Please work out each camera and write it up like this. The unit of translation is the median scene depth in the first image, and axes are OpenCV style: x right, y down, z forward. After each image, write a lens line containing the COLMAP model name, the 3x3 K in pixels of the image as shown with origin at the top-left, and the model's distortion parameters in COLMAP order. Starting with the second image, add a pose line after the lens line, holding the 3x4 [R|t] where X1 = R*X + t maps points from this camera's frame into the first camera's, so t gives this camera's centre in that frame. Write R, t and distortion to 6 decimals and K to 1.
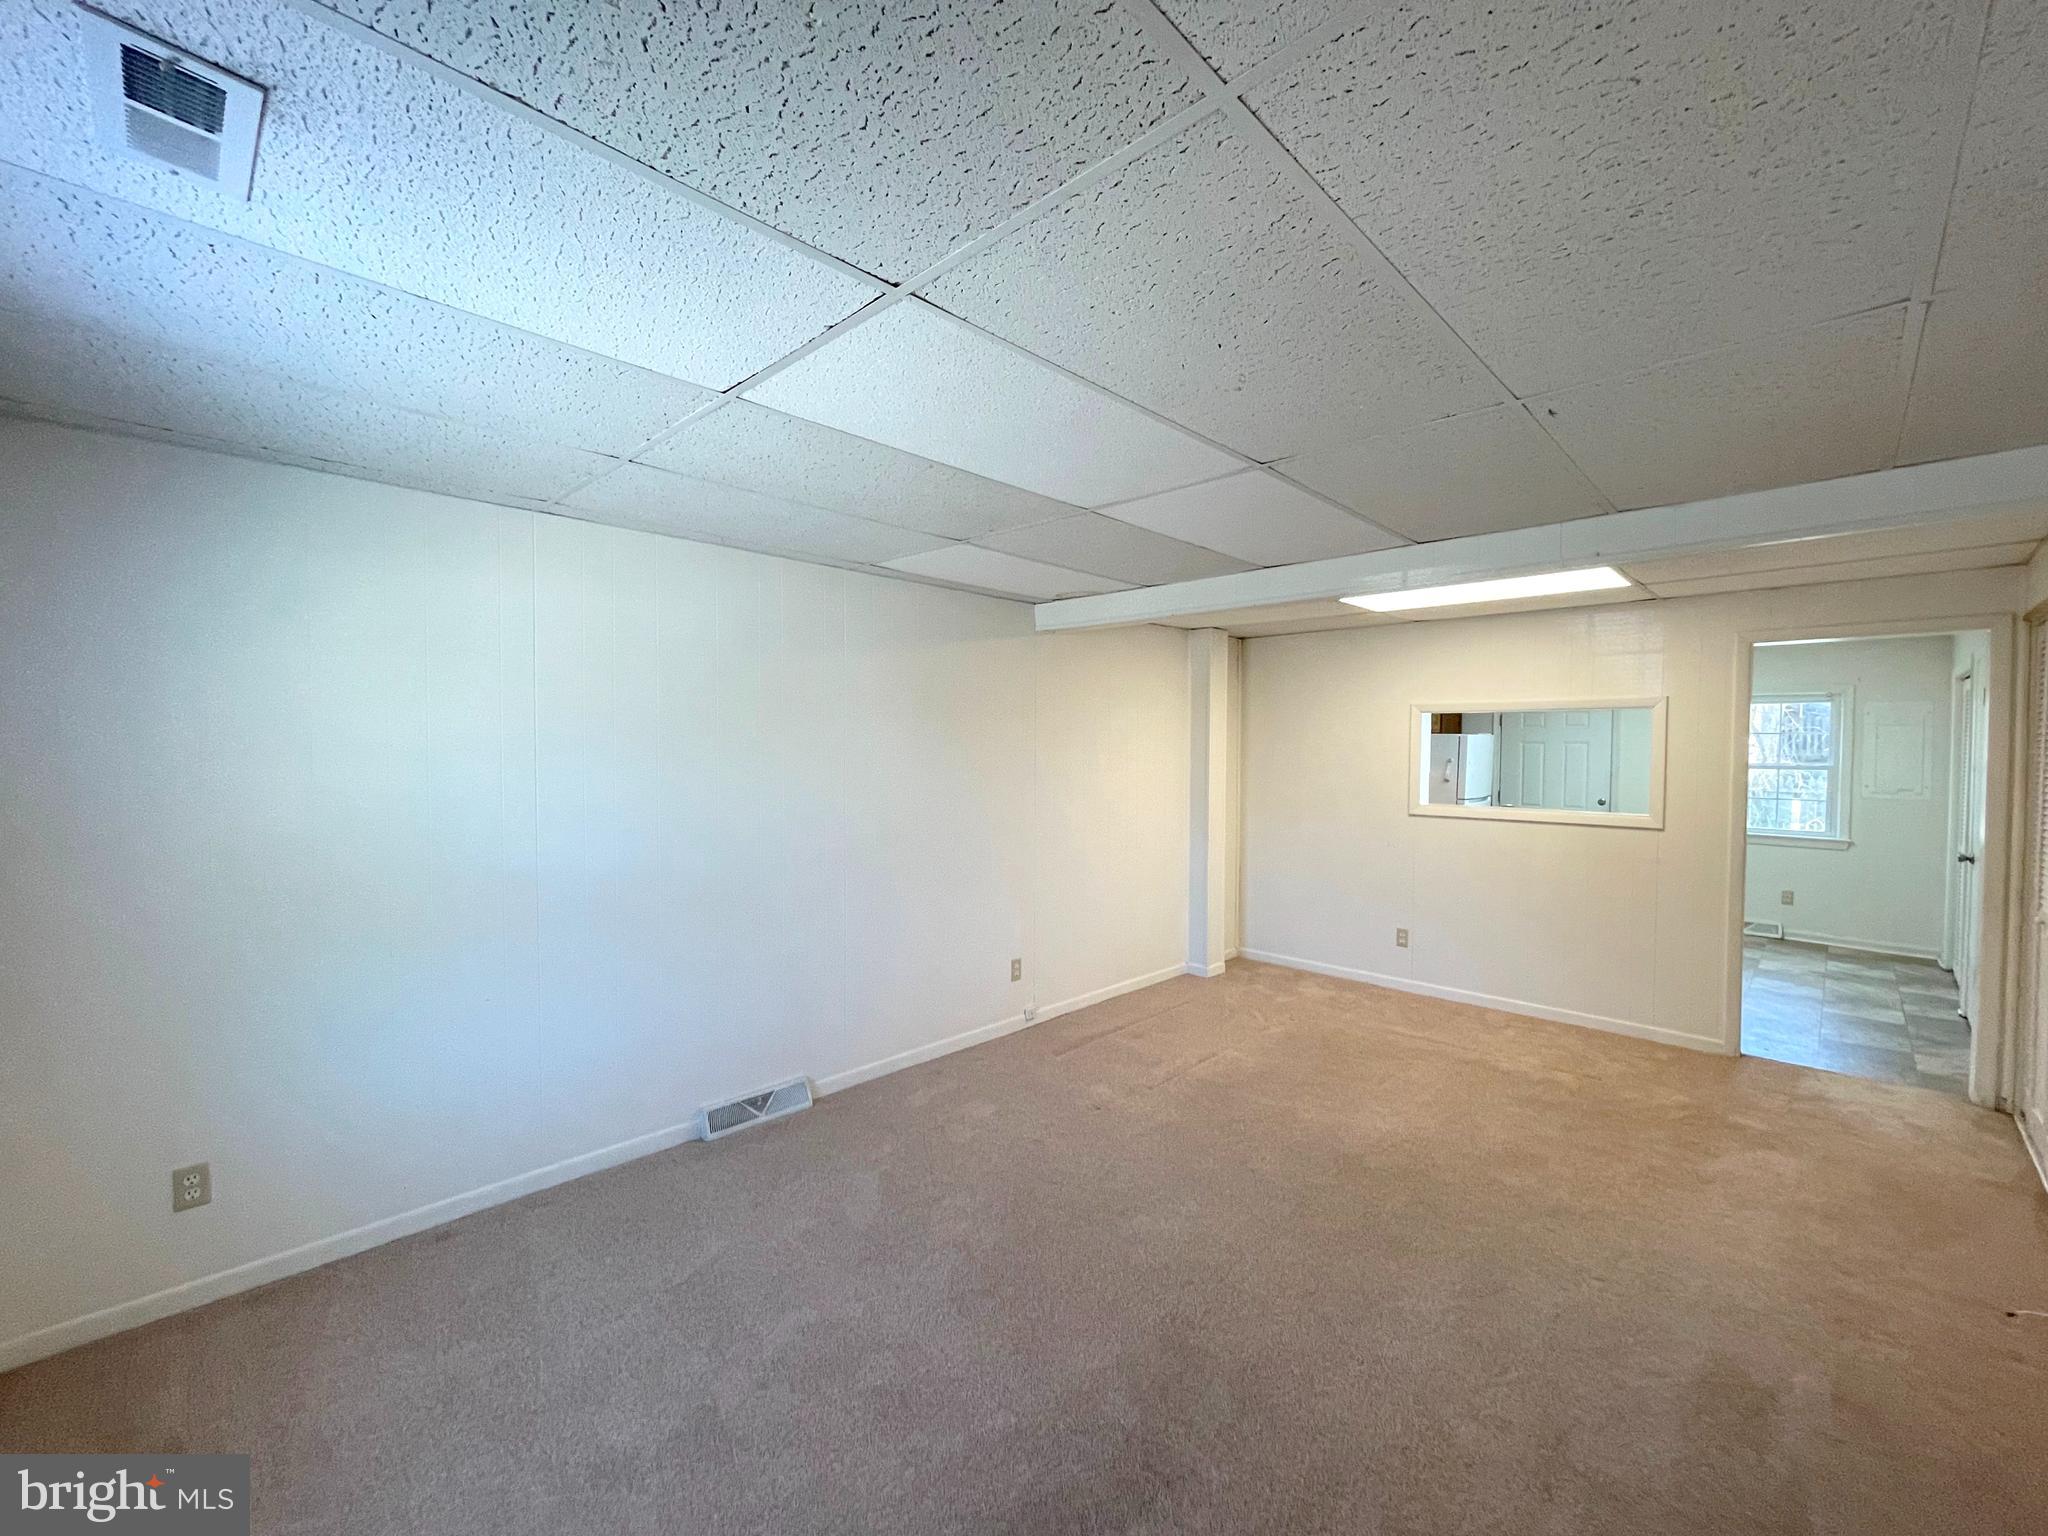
lens RADIAL K [[850.3, 0, 1024.0], [0, 850.3, 768.0], [0, 0, 1]] dist [-0.000038, 0.000241]
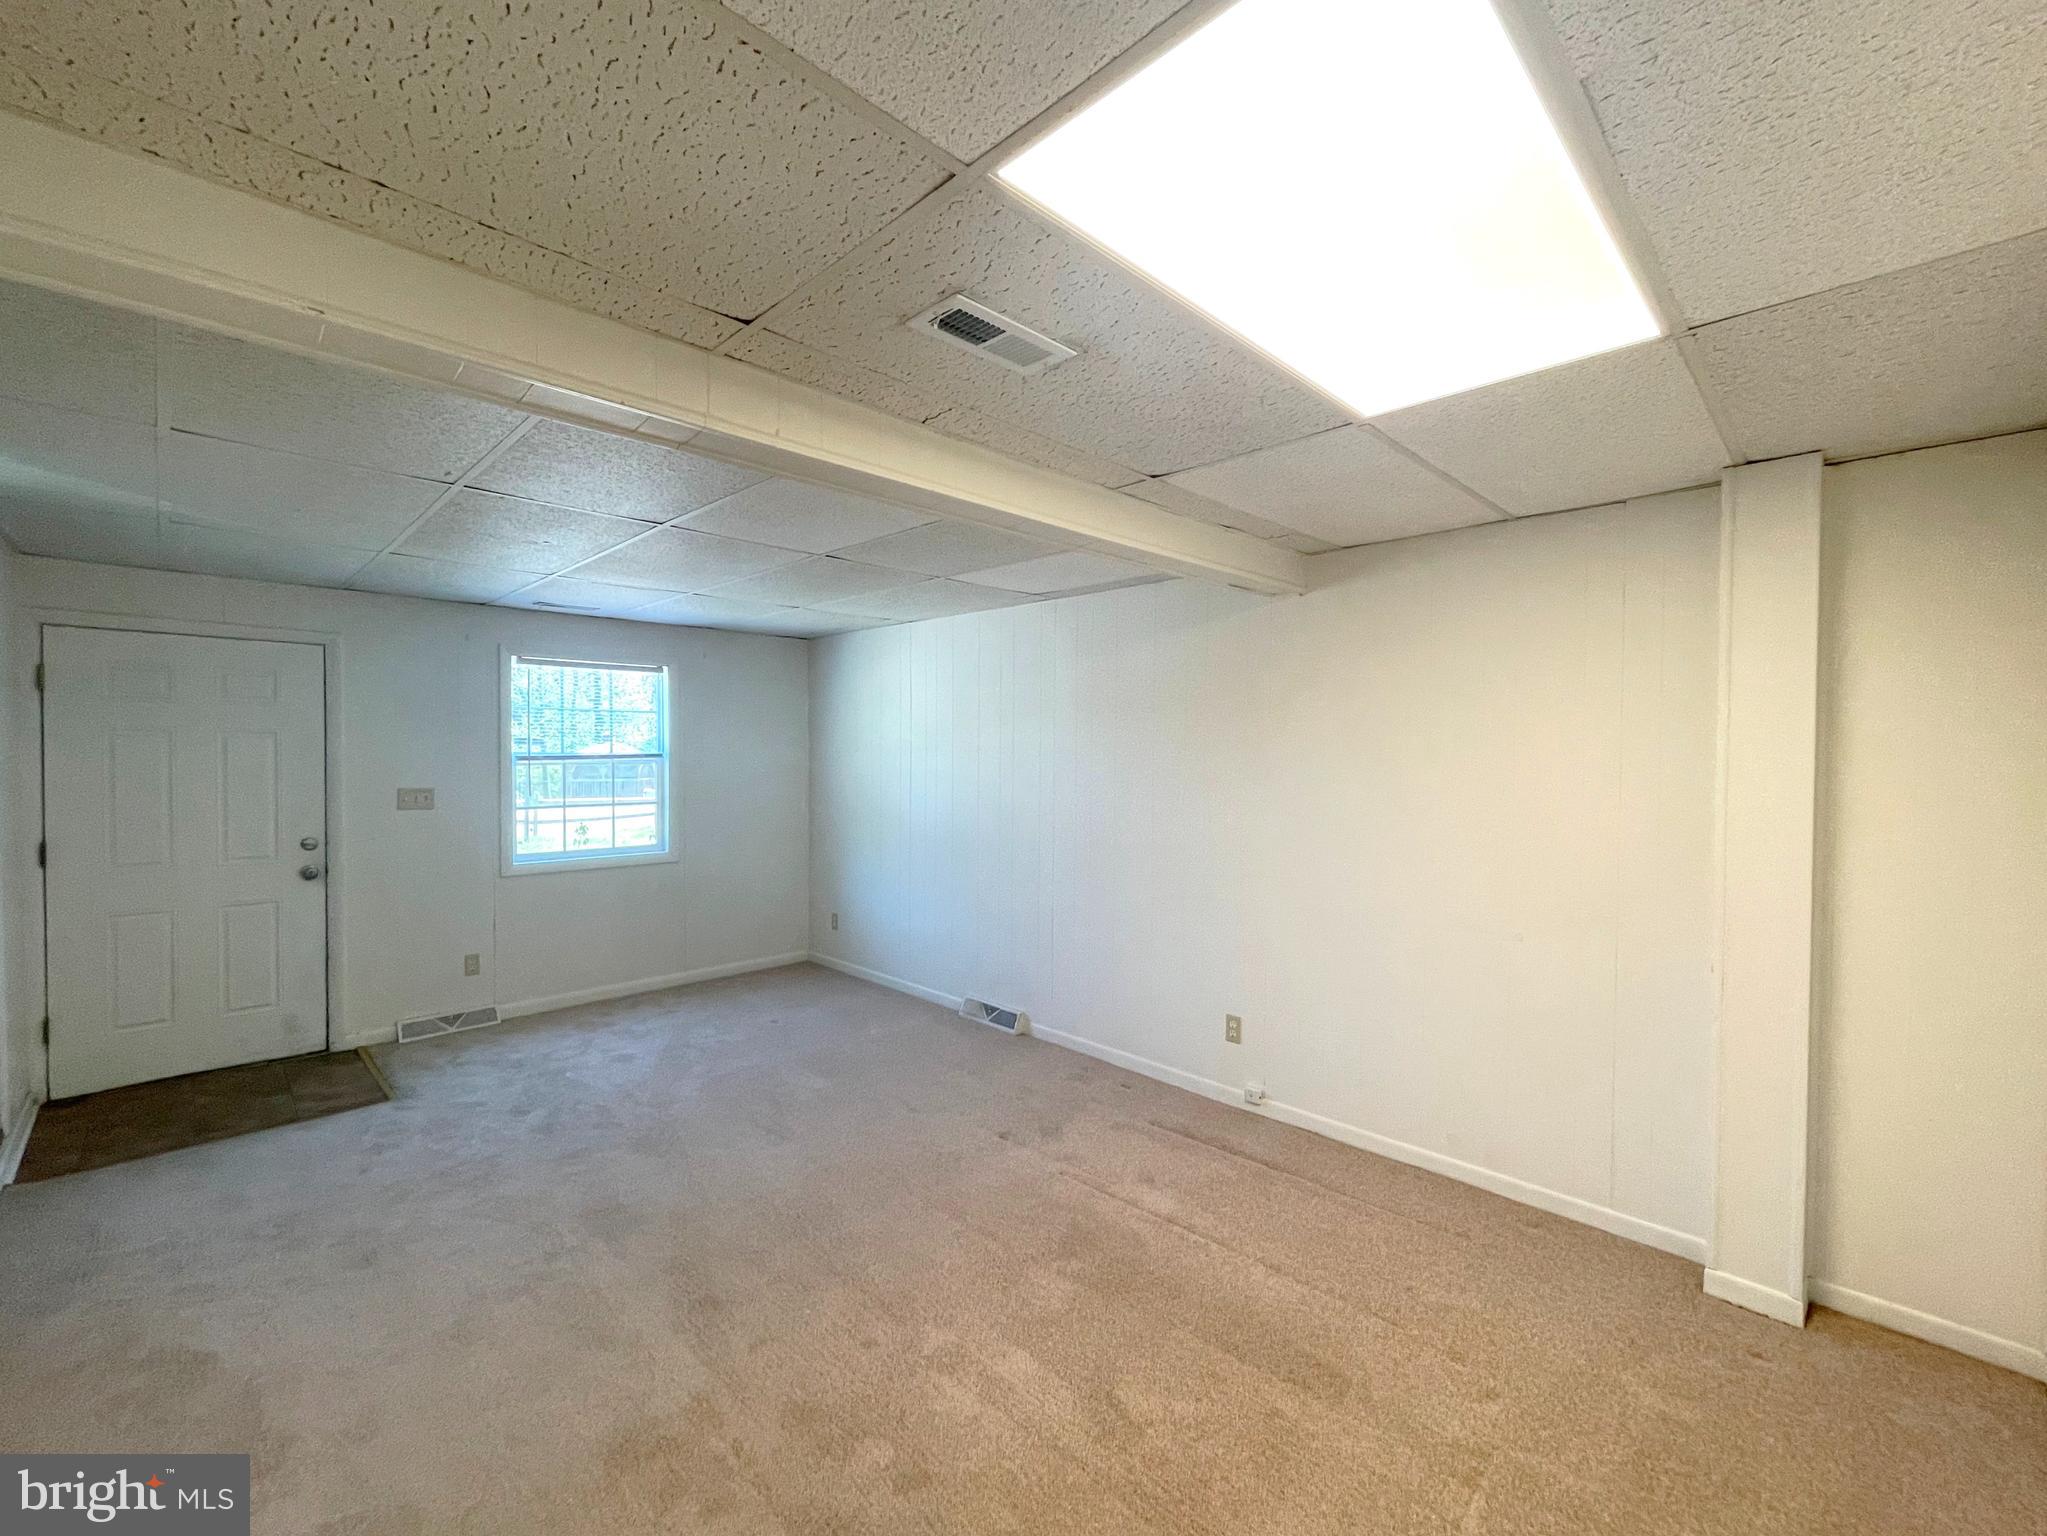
lens RADIAL K [[849.9, 0, 1023.5], [0, 849.9, 768.0], [0, 0, 1]] dist [-0.000038, 0.000241]
pose [[-0.024329, 0.011115, -0.999642, 0.815545], [-0.034132, 0.999346, 0.011942, -0.012749], [0.999121, 0.034411, -0.023934, 0.830899]]
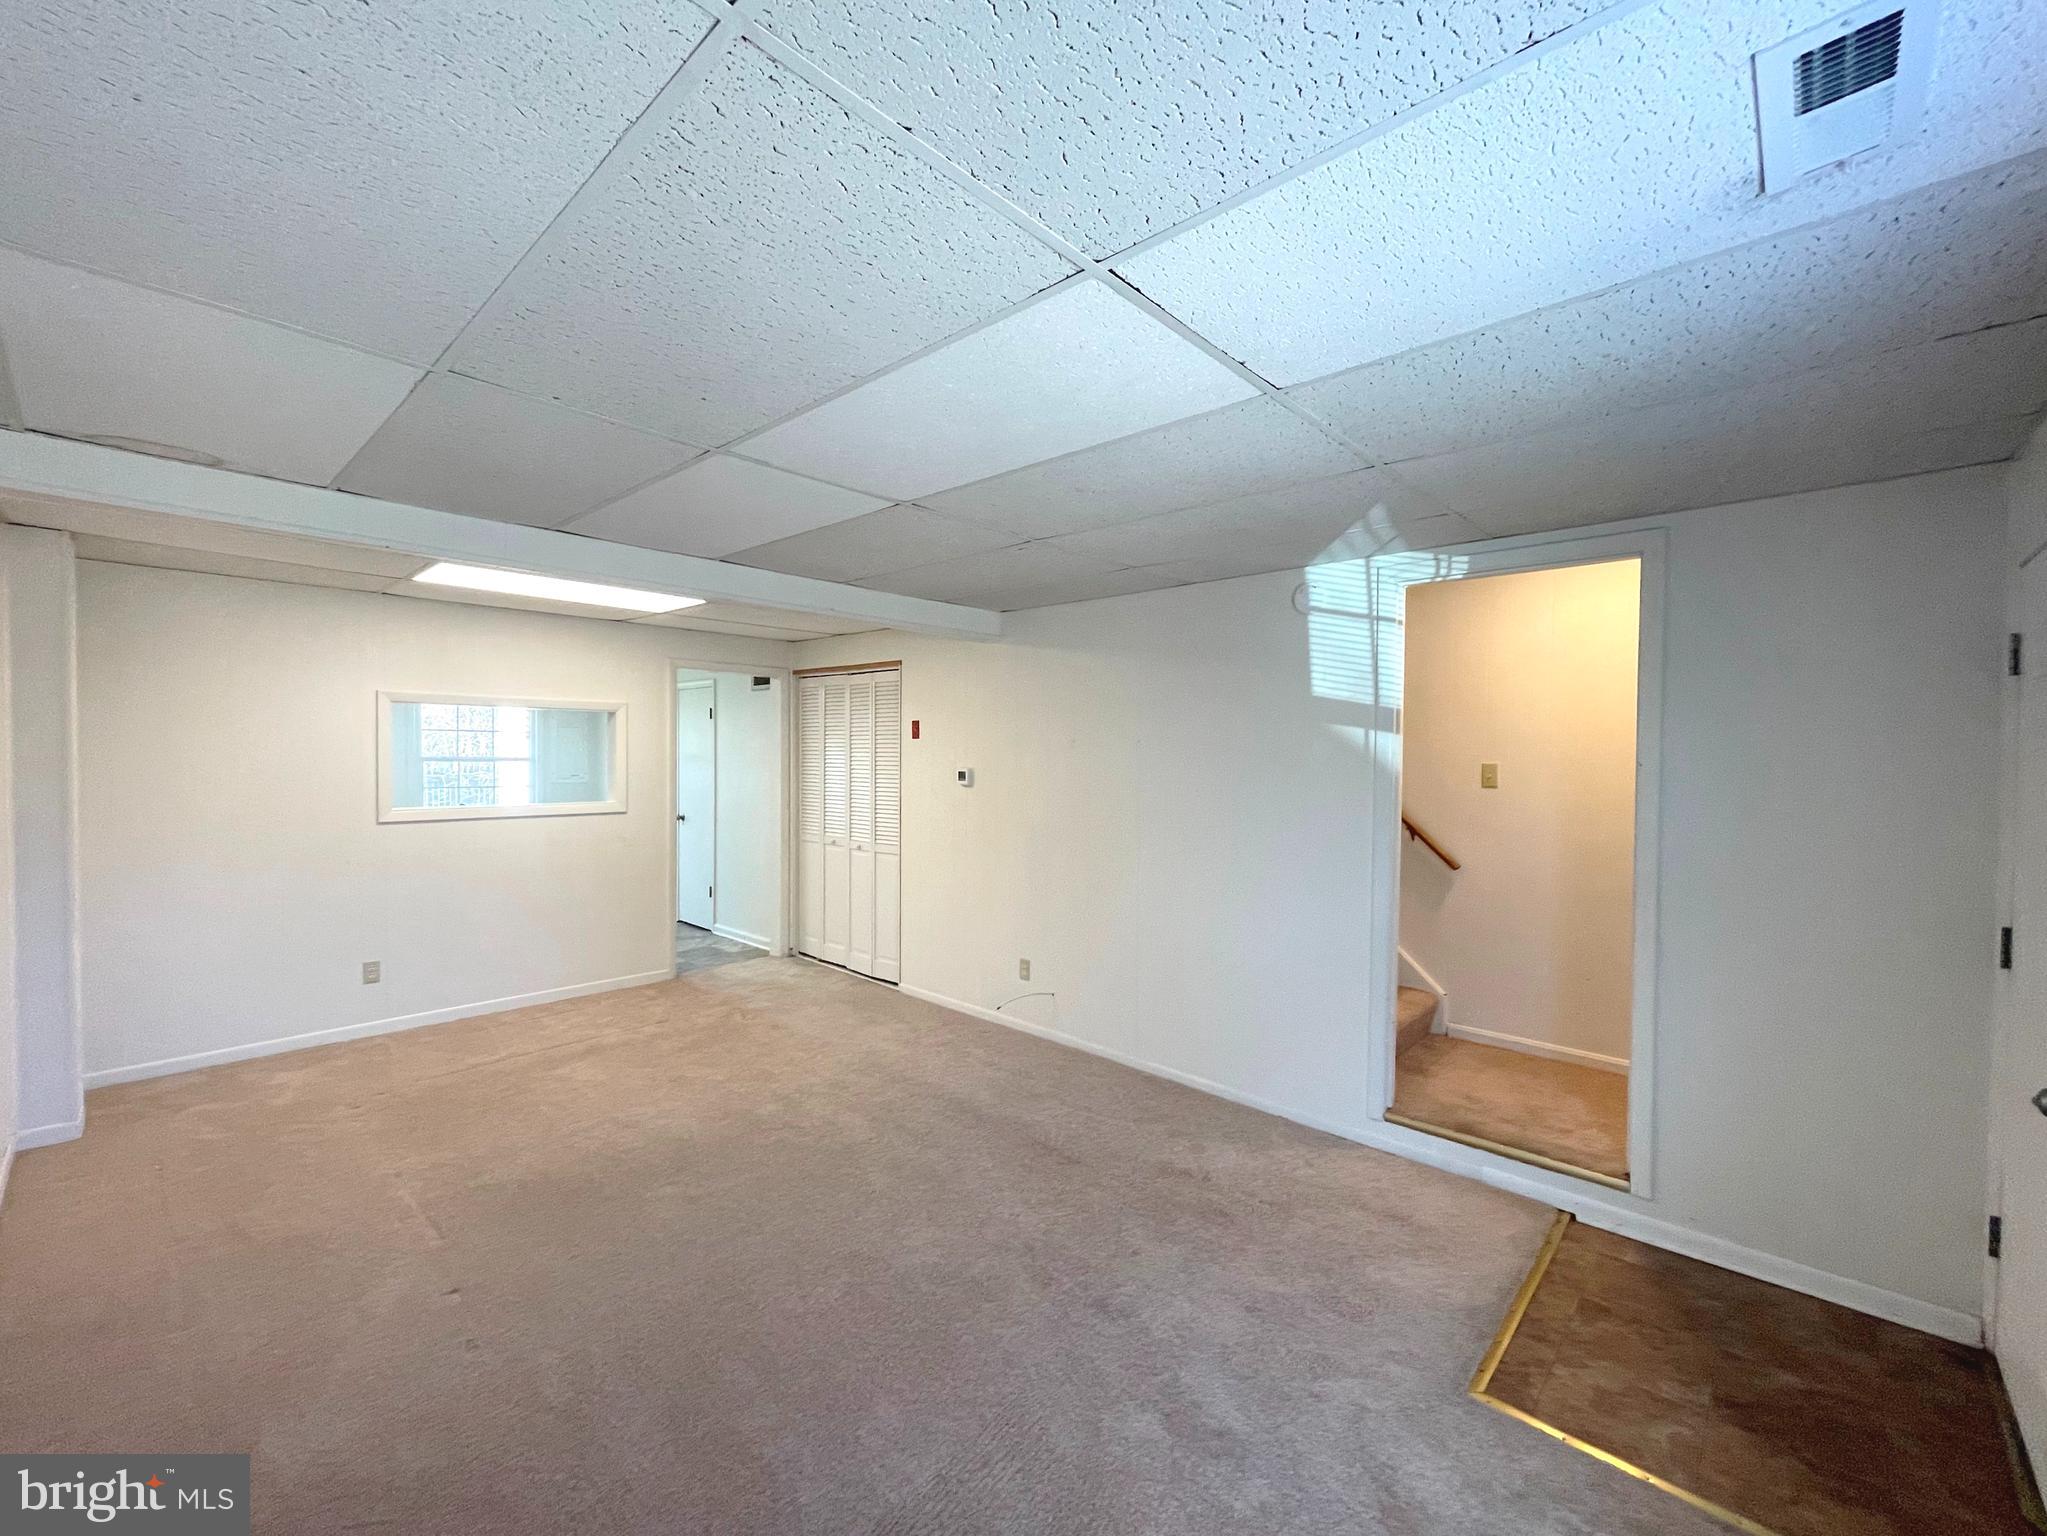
lens RADIAL K [[836.4, 0, 1023.5], [0, 836.4, 768.0], [0, 0, 1]] dist [0.001644, 0.000588]
pose [[-0.020847, -0.024138, 0.999491, -0.446149], [0.014904, 0.999590, 0.024451, -0.011341], [-0.999672, 0.015406, -0.020479, 0.448946]]
